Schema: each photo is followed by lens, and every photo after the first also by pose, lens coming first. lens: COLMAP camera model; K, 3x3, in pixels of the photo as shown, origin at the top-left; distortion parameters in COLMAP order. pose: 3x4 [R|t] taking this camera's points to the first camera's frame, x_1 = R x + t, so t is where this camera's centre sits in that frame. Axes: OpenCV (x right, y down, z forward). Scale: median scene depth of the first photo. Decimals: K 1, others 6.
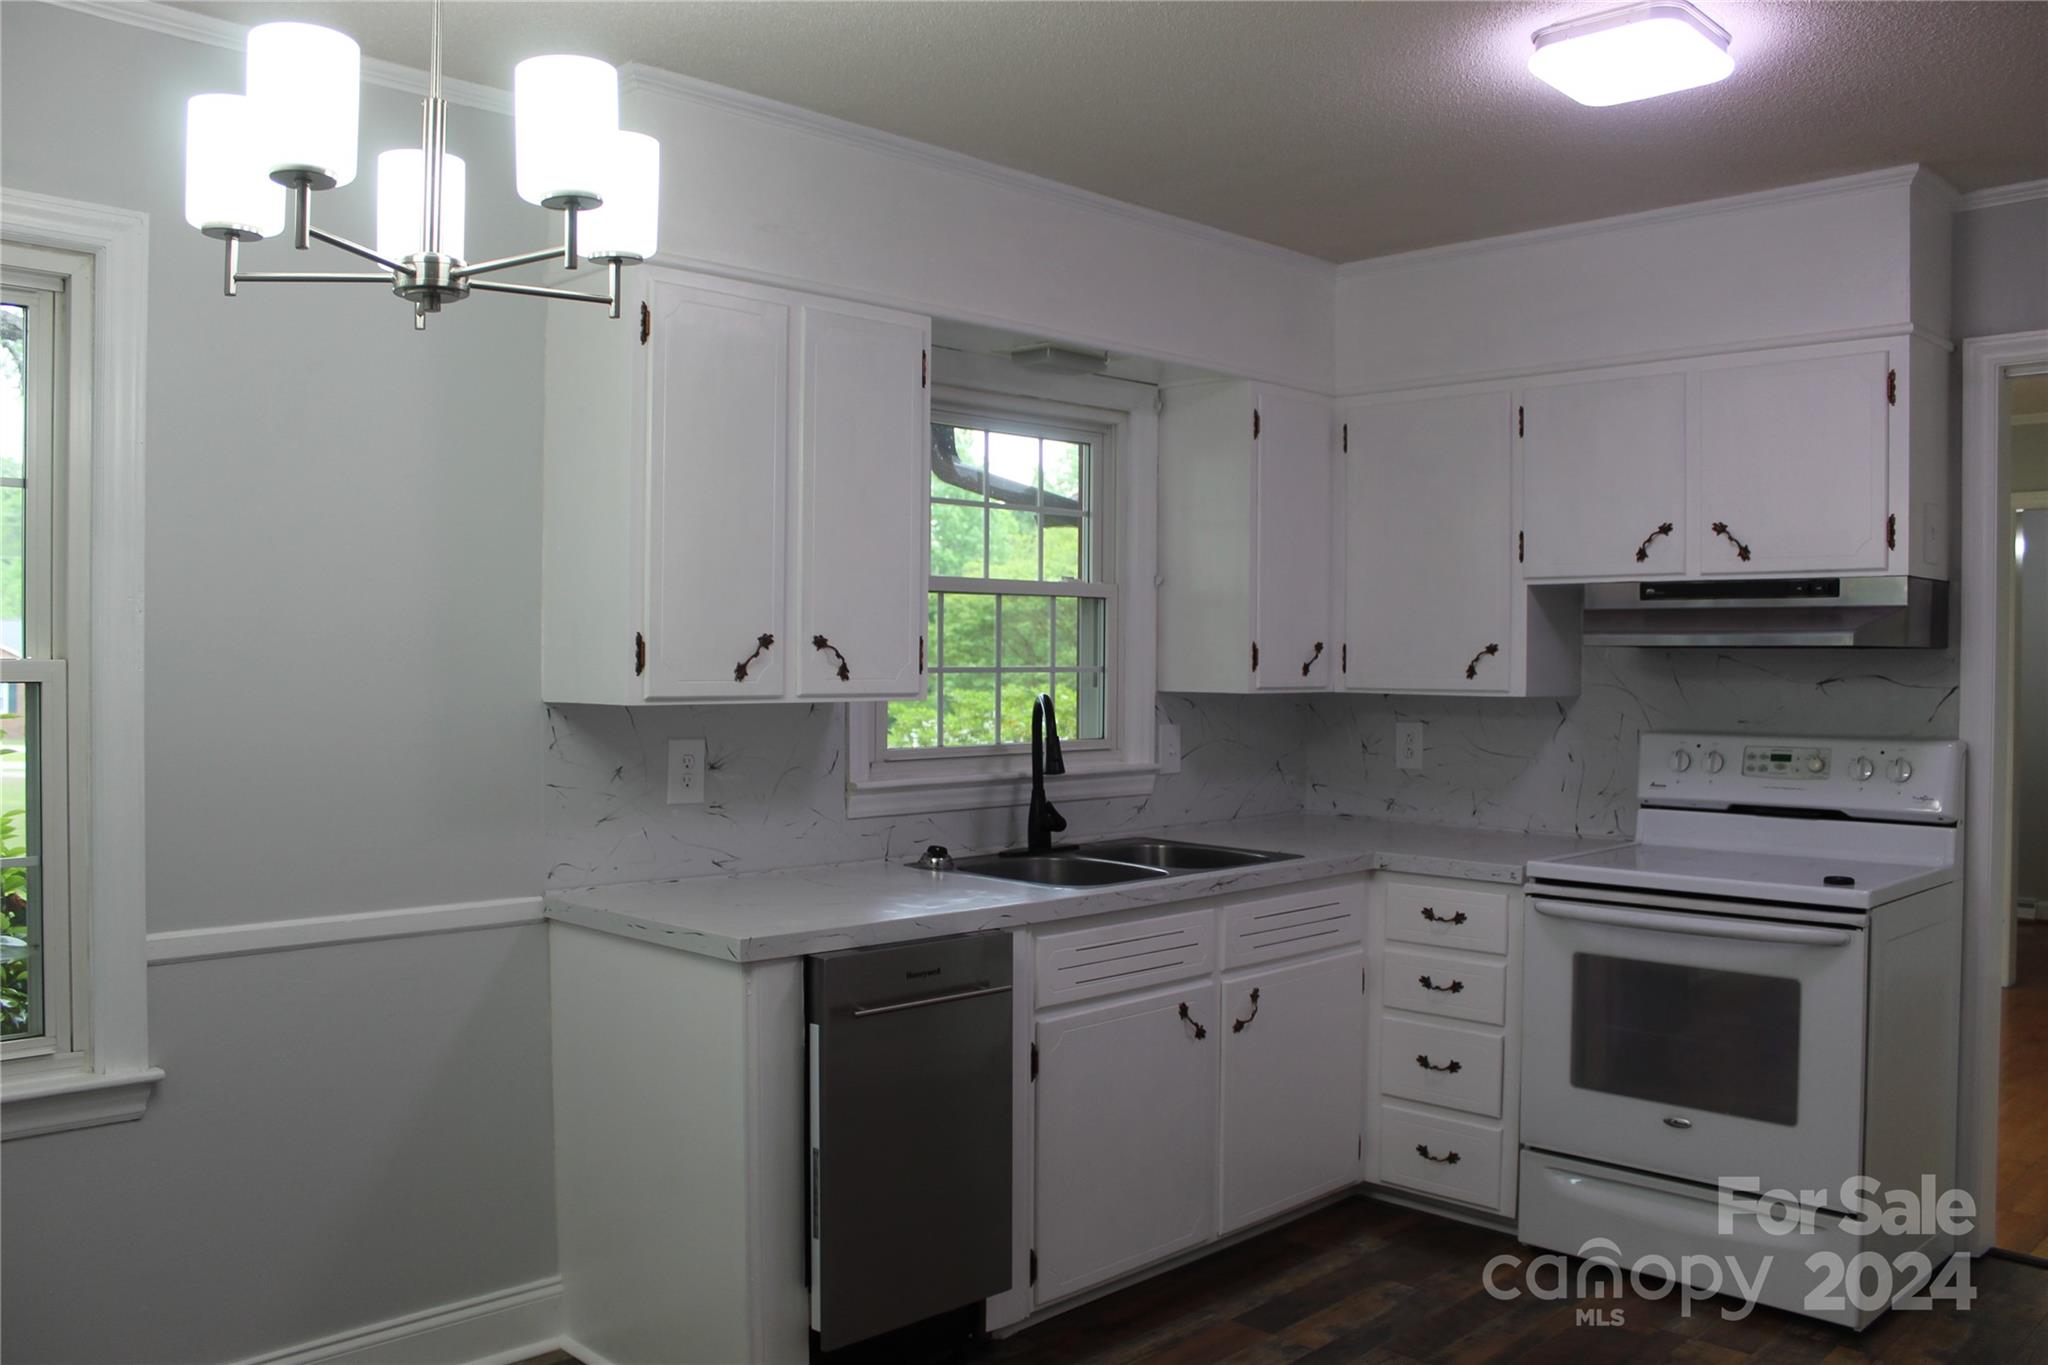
lens RADIAL K [[1711.8, 0, 1019.1], [0, 1711.8, 691.9], [0, 0, 1]] dist [-0.147896, 0.126459]
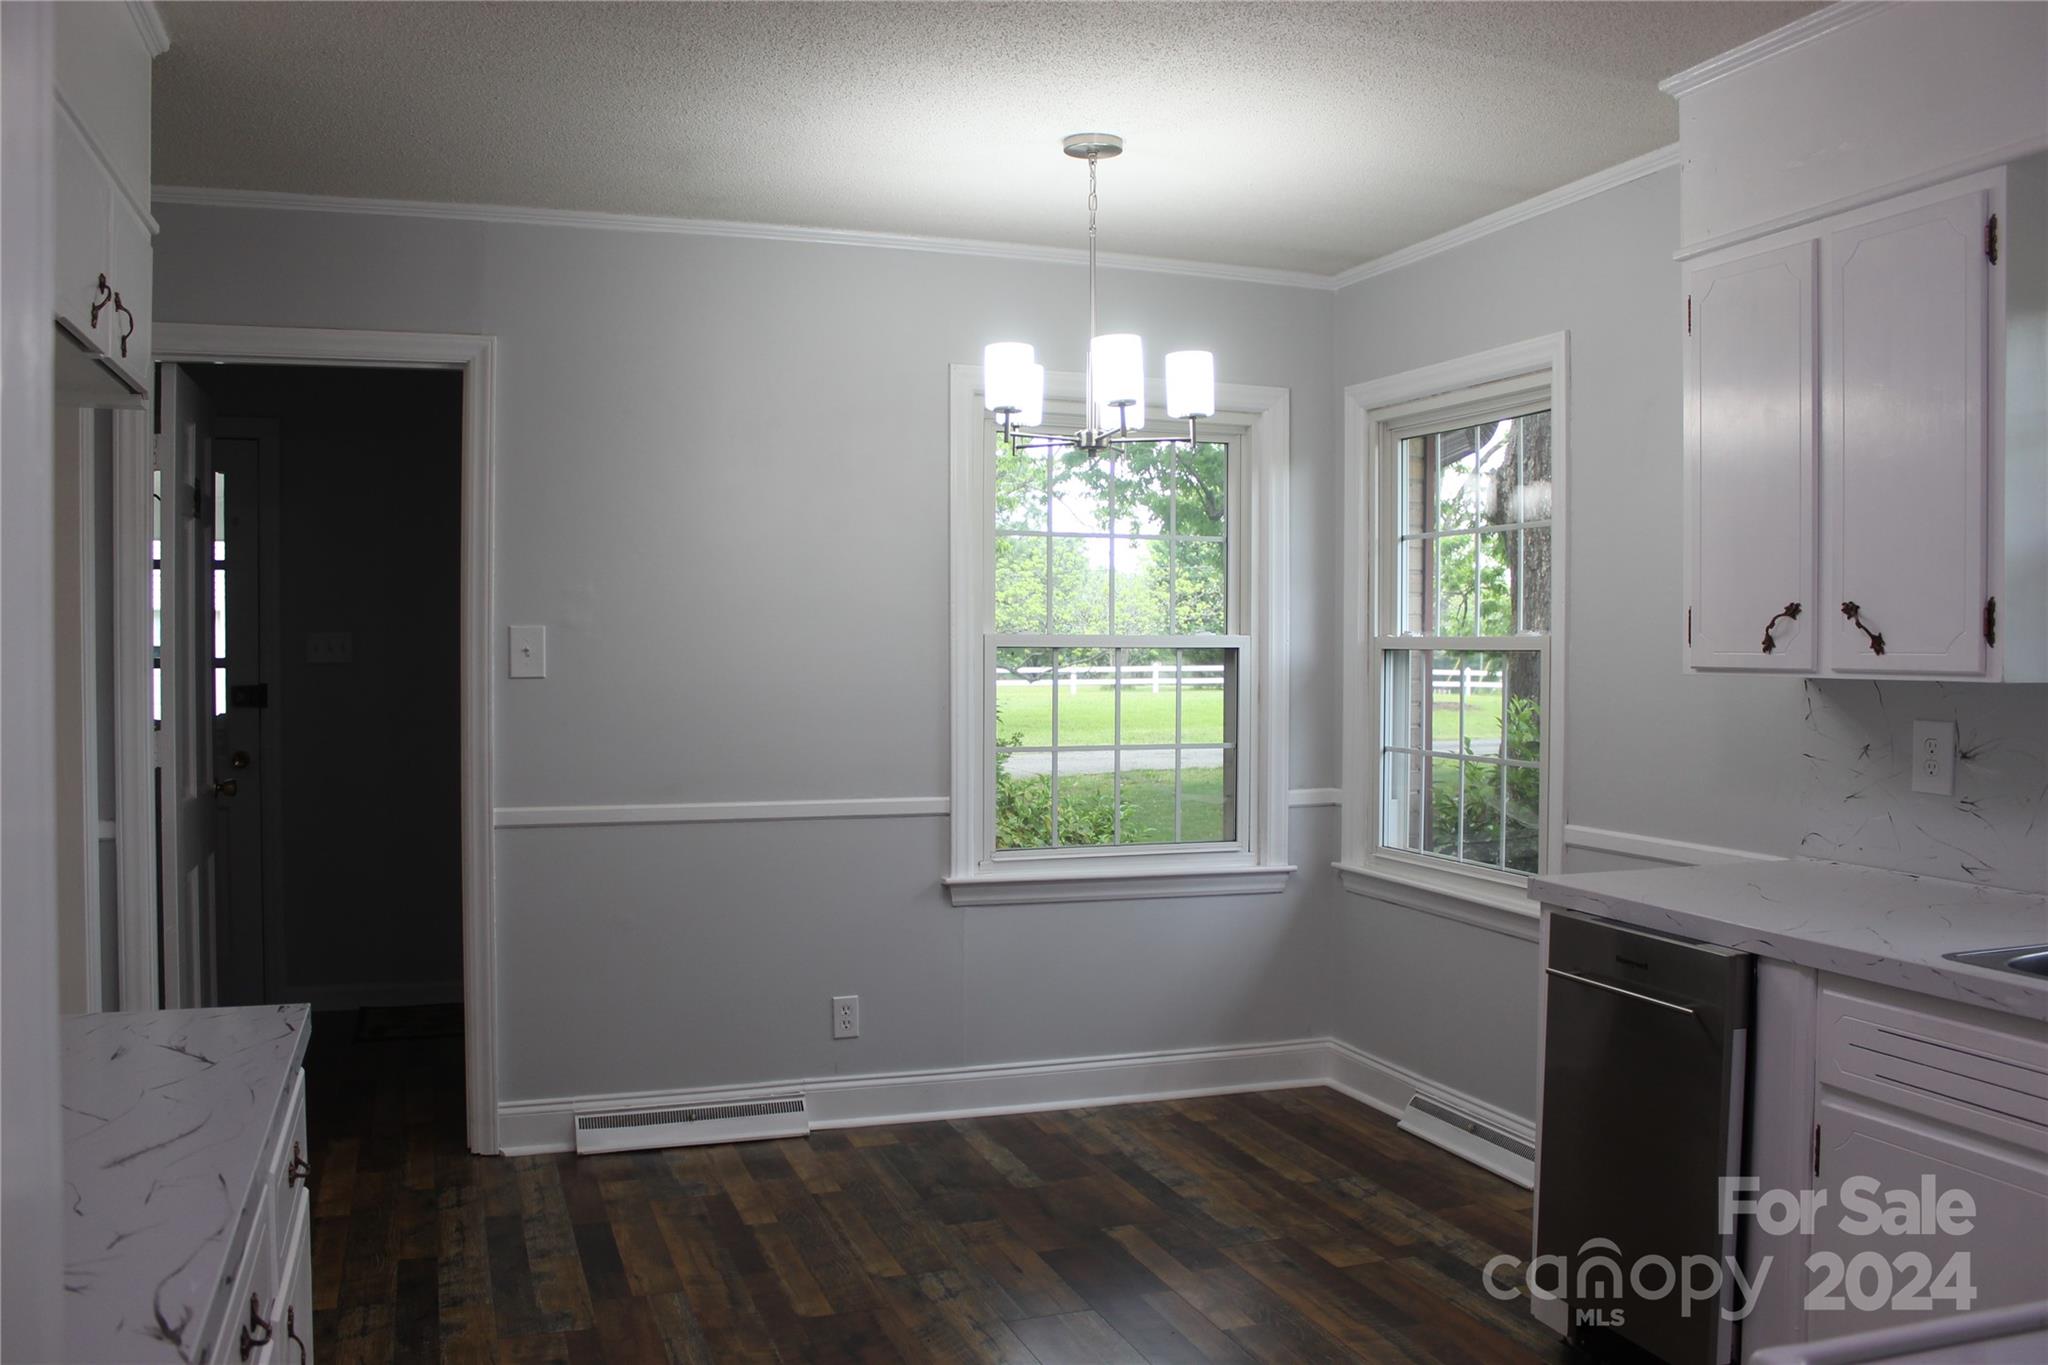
lens RADIAL K [[1711.8, 0, 1022.7], [0, 1711.8, 676.0], [0, 0, 1]] dist [-0.147896, 0.126459]
pose [[-0.444969, 0.010091, -0.895489, 0.745705], [-0.020368, 0.999564, 0.021384, -0.004533], [0.895314, 0.027754, -0.444569, 0.899305]]
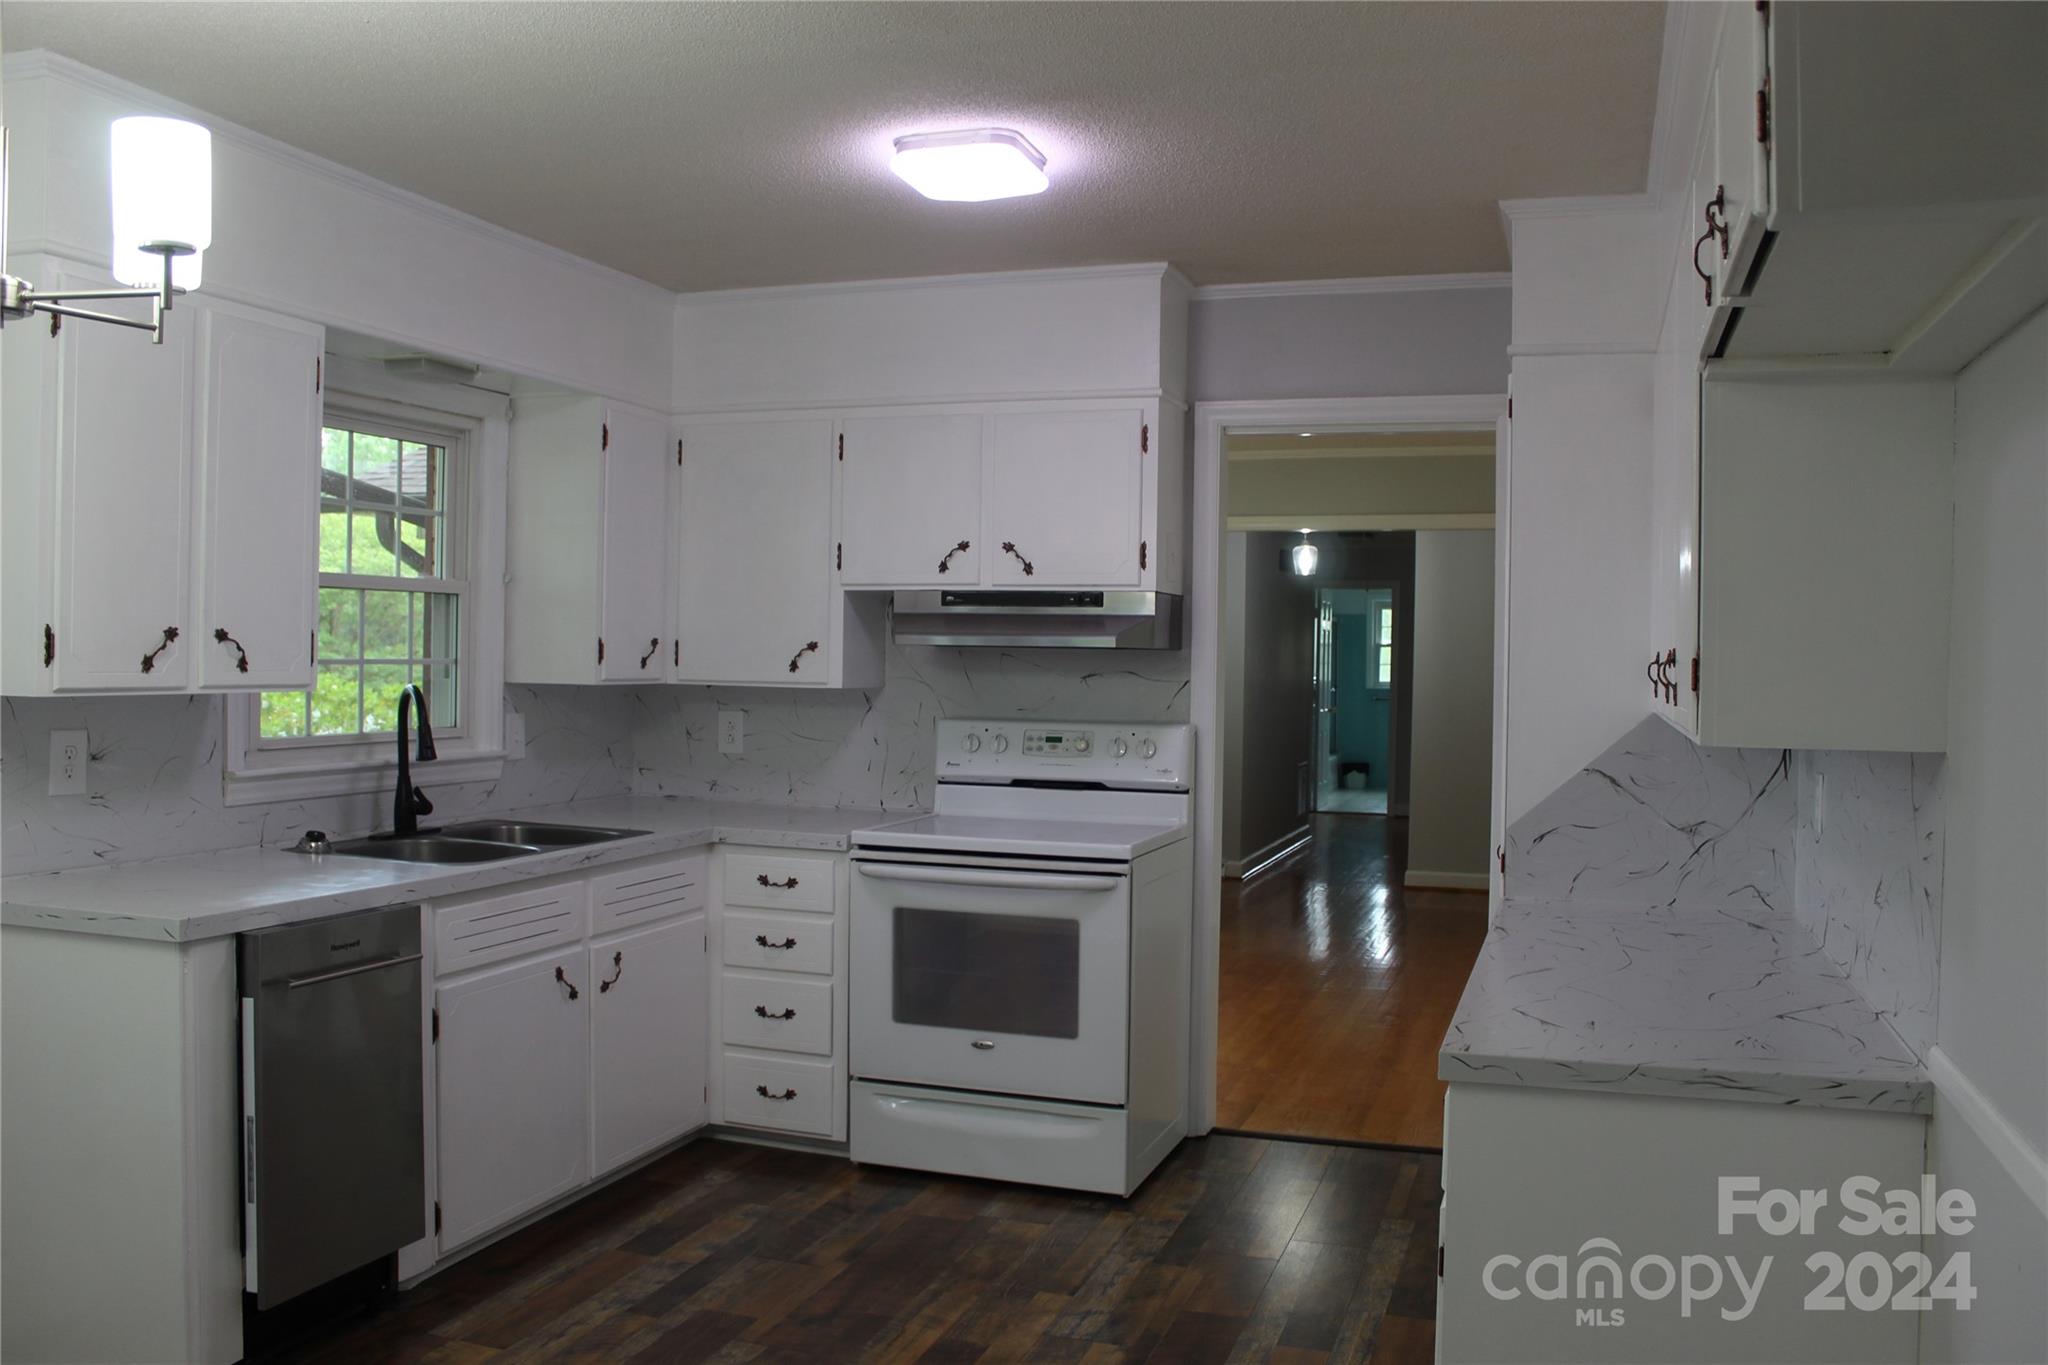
lens RADIAL K [[1711.8, 0, 1034.1], [0, 1711.8, 676.1], [0, 0, 1]] dist [-0.147896, 0.126459]
pose [[0.899777, 0.004019, 0.436332, -0.101699], [-0.002839, 0.999990, -0.003357, -0.002086], [-0.436341, 0.001782, 0.899780, -0.110697]]
